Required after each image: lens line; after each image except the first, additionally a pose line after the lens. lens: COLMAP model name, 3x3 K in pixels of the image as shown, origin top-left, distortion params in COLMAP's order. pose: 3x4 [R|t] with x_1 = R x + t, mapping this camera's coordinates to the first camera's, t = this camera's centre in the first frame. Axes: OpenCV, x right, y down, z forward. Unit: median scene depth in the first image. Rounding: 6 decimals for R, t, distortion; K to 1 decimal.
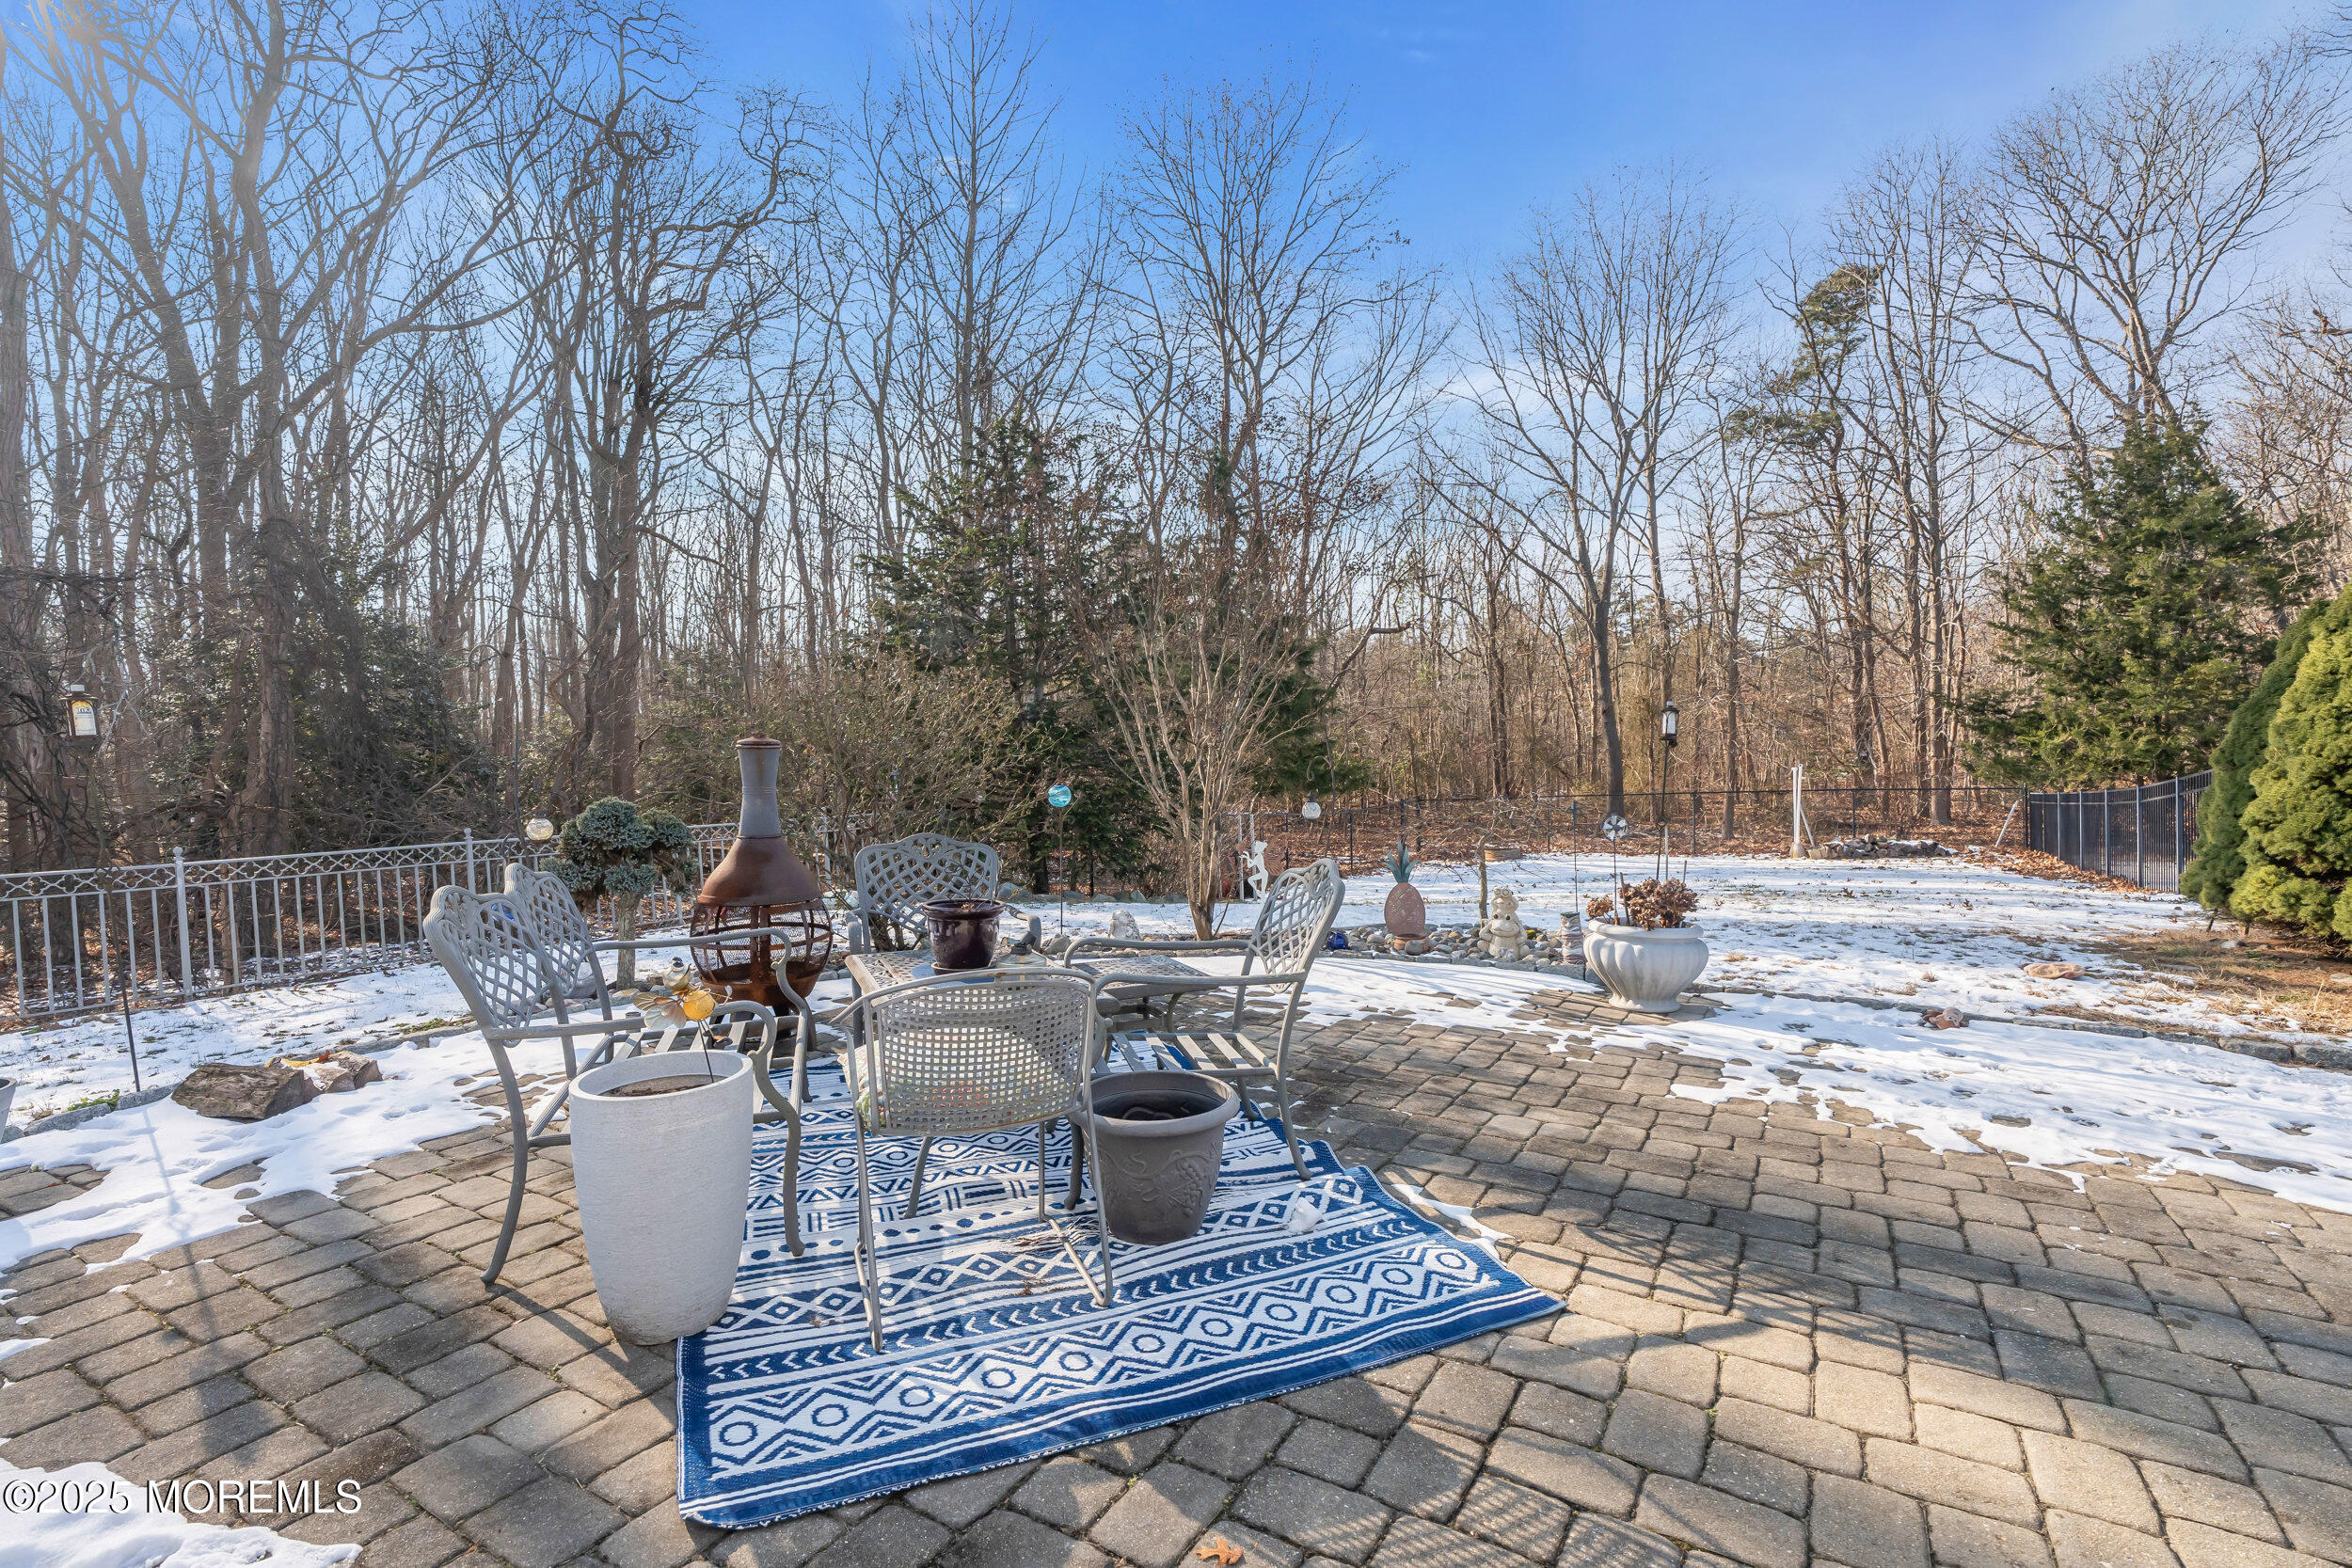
lens RADIAL K [[1110.9, 0, 1176.0], [0, 1110.9, 784.0], [0, 0, 1]] dist [-0.001533, 0.000836]
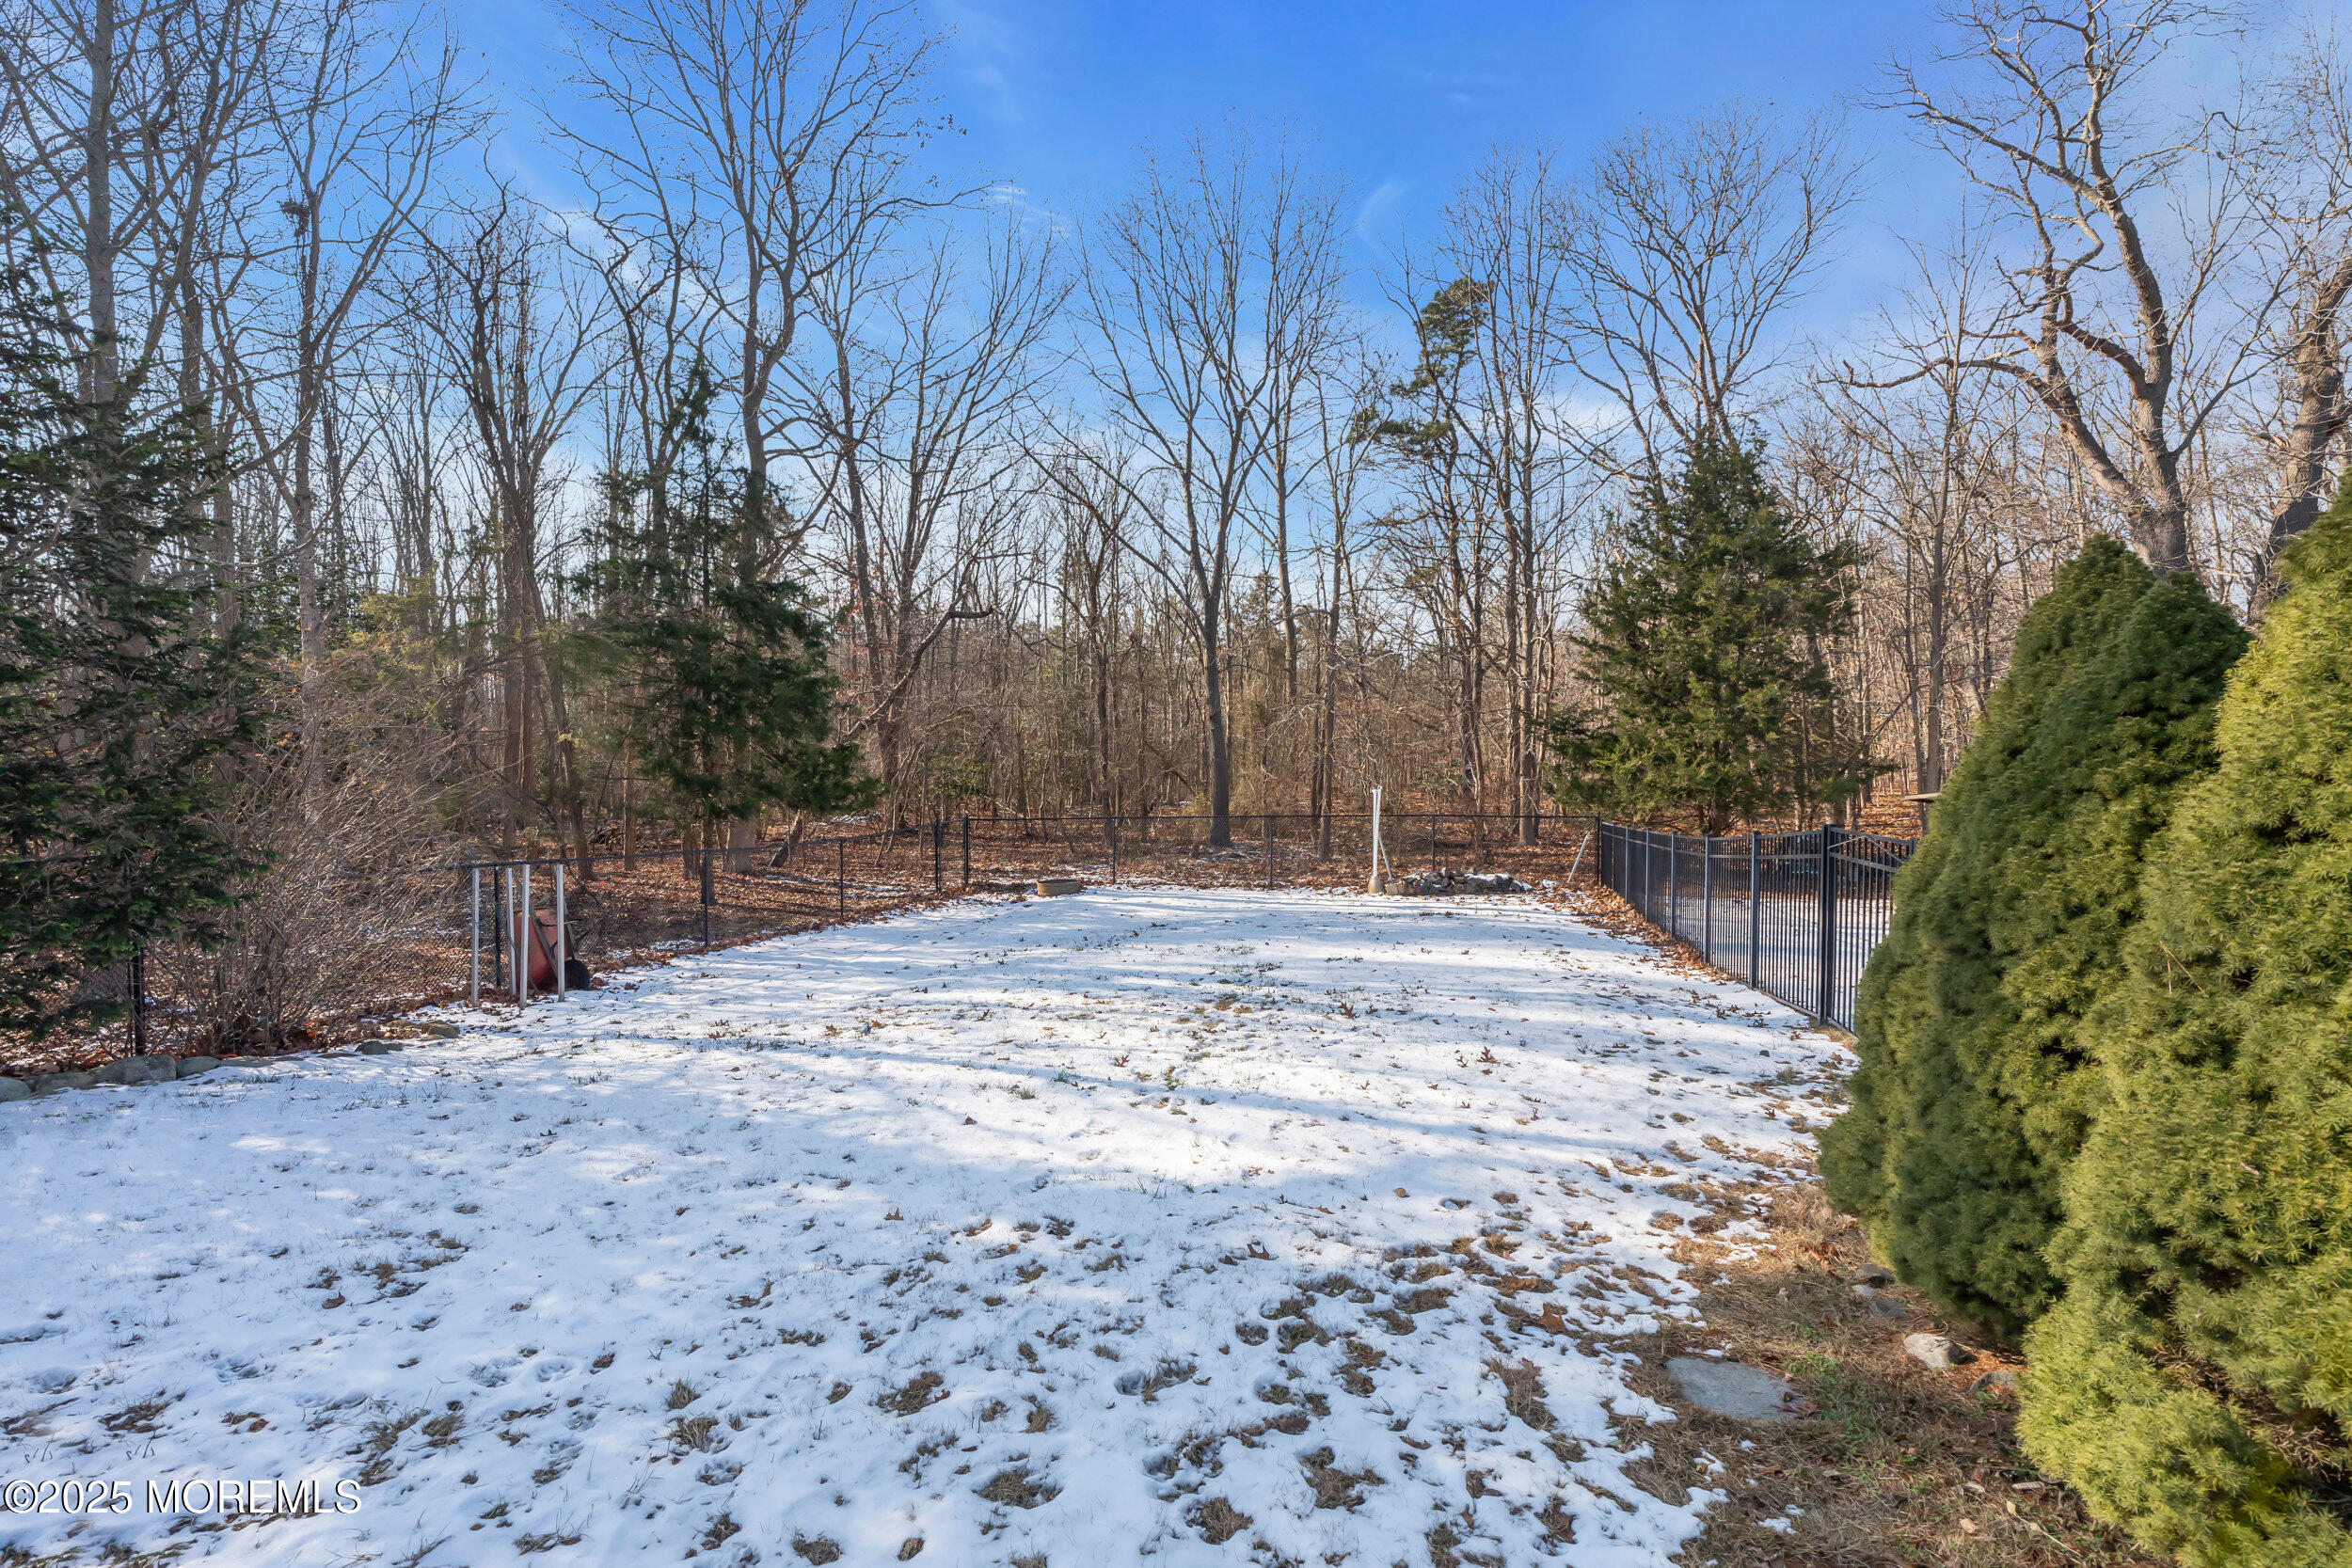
lens RADIAL K [[1110.9, 0, 1176.0], [0, 1110.9, 784.0], [0, 0, 1]] dist [-0.001533, 0.000836]
pose [[0.961584, 0.014896, 0.274107, 0.156008], [-0.016403, 0.999860, 0.003205, -0.018564], [-0.274021, -0.007578, 0.961694, 0.186614]]
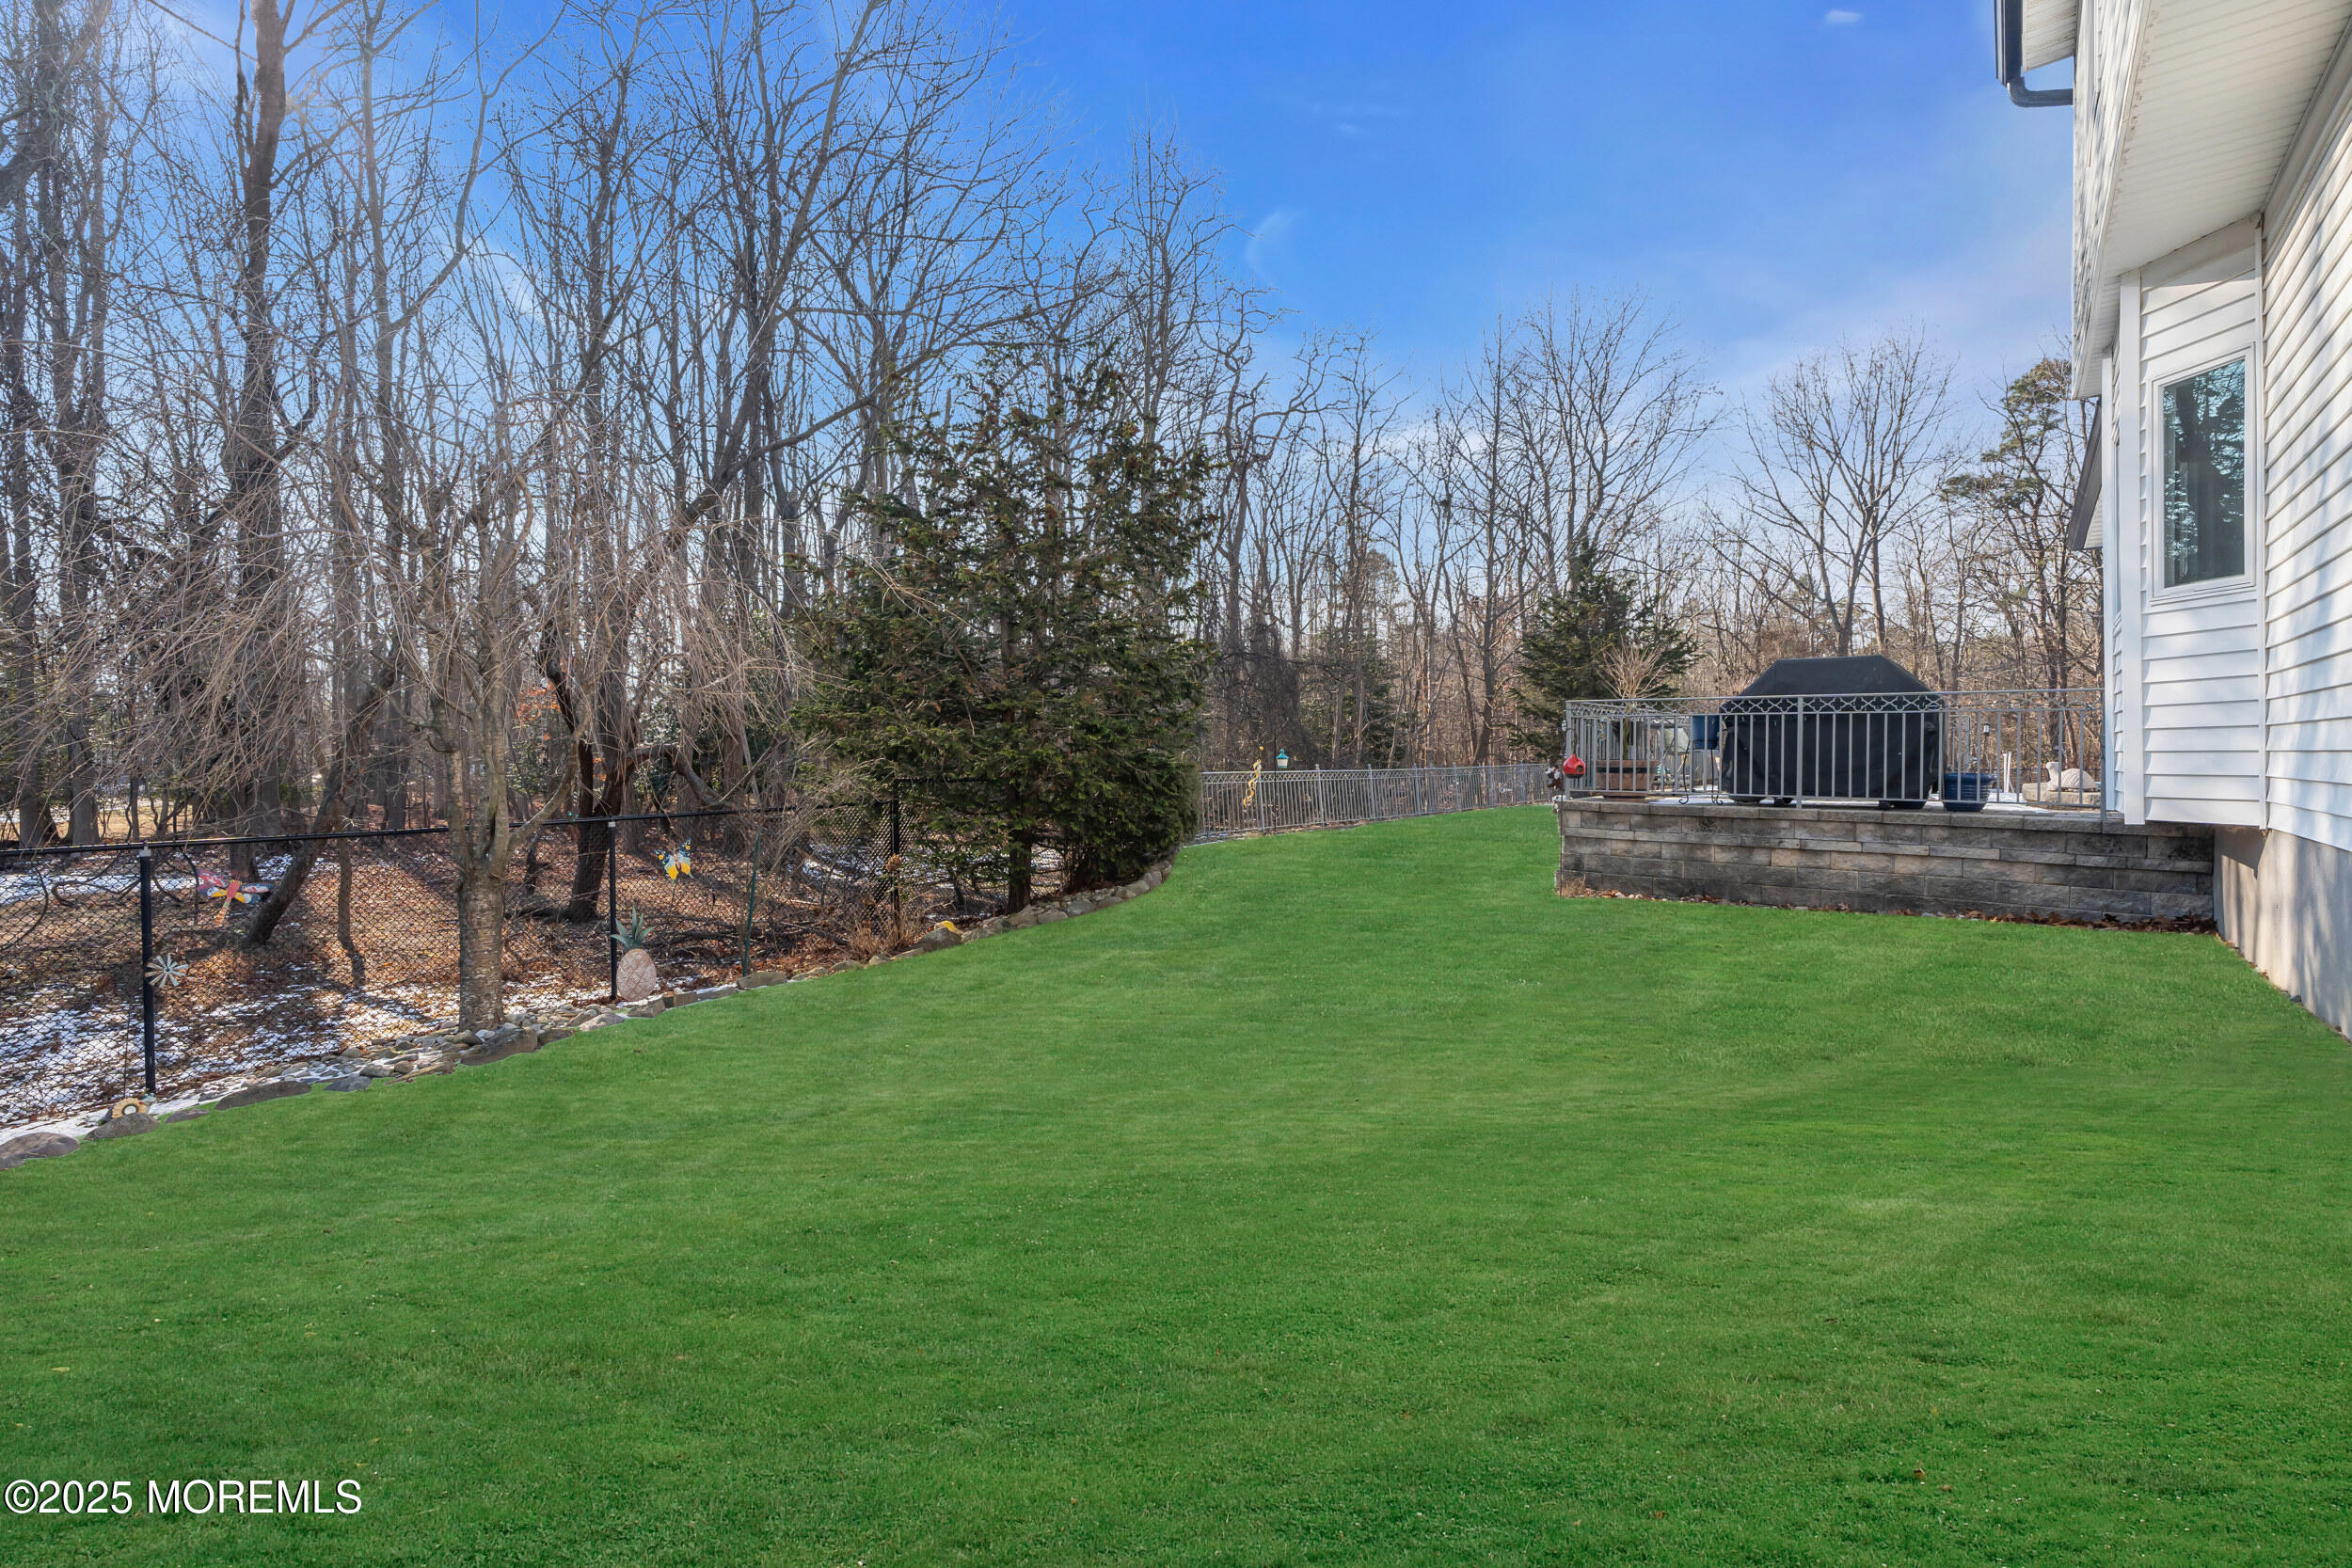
lens RADIAL K [[1110.9, 0, 1176.0], [0, 1110.9, 784.0], [0, 0, 1]] dist [-0.001533, 0.000836]
pose [[0.993058, 0.014008, -0.116786, -0.390840], [-0.013392, 0.999892, 0.006059, 0.033163], [0.116858, -0.004453, 0.993139, -0.638211]]
